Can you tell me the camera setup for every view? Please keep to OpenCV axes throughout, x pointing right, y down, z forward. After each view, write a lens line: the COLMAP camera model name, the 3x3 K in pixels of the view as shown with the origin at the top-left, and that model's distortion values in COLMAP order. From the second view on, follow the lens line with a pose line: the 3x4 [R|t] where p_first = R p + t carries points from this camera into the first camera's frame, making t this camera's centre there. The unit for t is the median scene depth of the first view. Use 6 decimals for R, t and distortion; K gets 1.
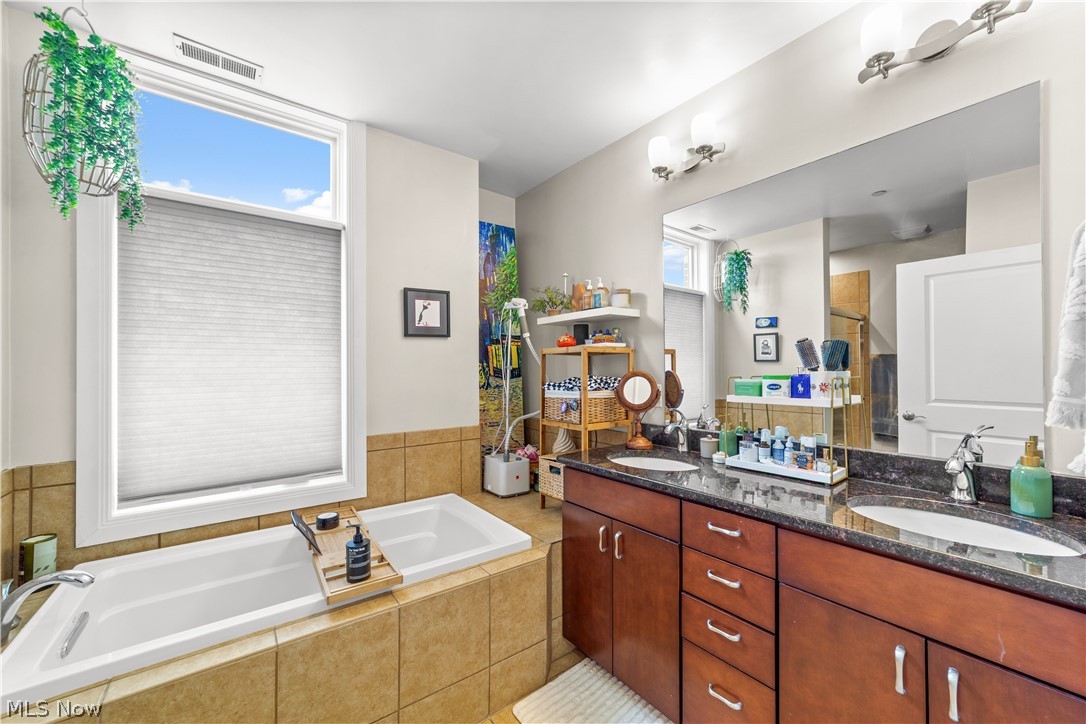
lens RADIAL K [[426.4, 0, 543.2], [0, 426.4, 364.7], [0, 0, 1]] dist [-0.000767, 0.002338]
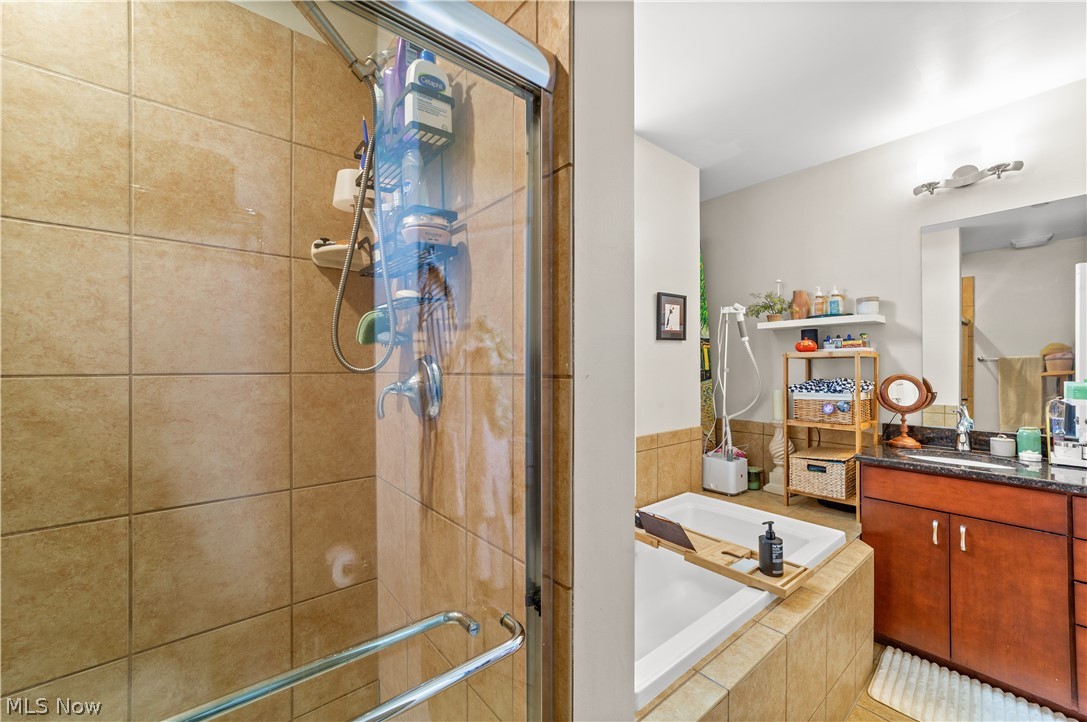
lens RADIAL K [[426.8, 0, 543.2], [0, 426.8, 364.1], [0, 0, 1]] dist [-0.000767, 0.002338]
pose [[0.998809, 0.004912, 0.048535, -0.662344], [-0.004958, 0.999987, 0.000827, -0.006979], [-0.048530, -0.001067, 0.998821, -0.014519]]
